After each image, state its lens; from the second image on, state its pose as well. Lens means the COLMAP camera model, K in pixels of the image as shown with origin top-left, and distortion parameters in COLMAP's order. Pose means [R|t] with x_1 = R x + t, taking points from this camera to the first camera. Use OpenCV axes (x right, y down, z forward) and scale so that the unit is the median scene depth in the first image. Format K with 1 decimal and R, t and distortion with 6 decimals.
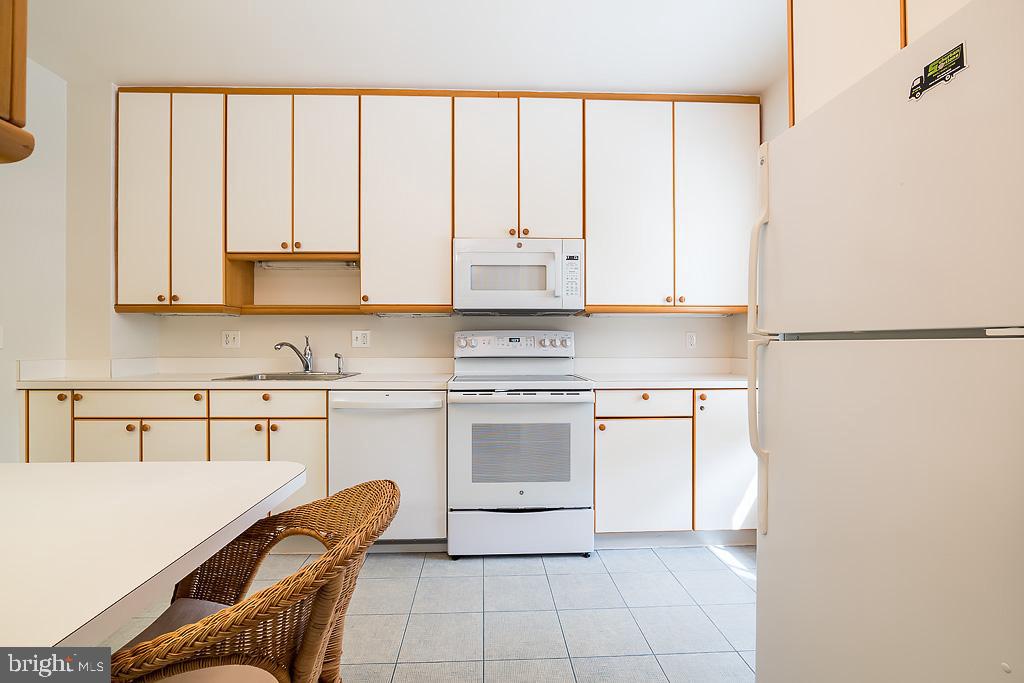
lens RADIAL K [[473.0, 0, 512.2], [0, 473.0, 348.1], [0, 0, 1]] dist [-0.017723, 0.001650]
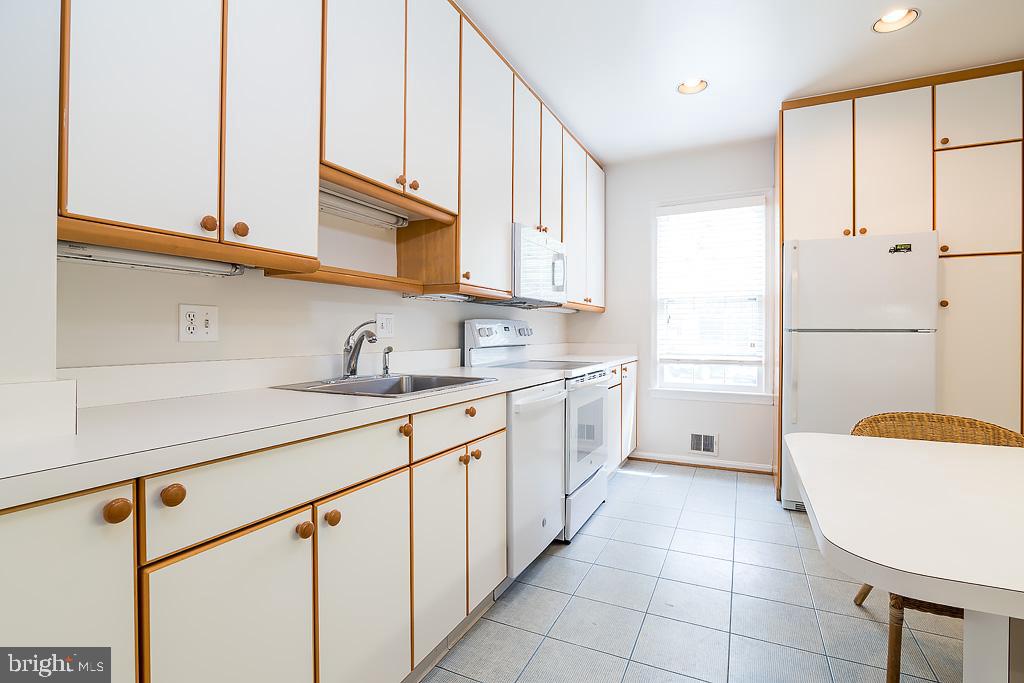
lens RADIAL K [[473.0, 0, 515.8], [0, 473.0, 332.3], [0, 0, 1]] dist [-0.017723, 0.001650]
pose [[0.479283, 0.000151, 0.877660, -1.084596], [0.005458, 0.999980, -0.003153, -0.008241], [-0.877643, 0.006301, 0.479273, 0.611904]]
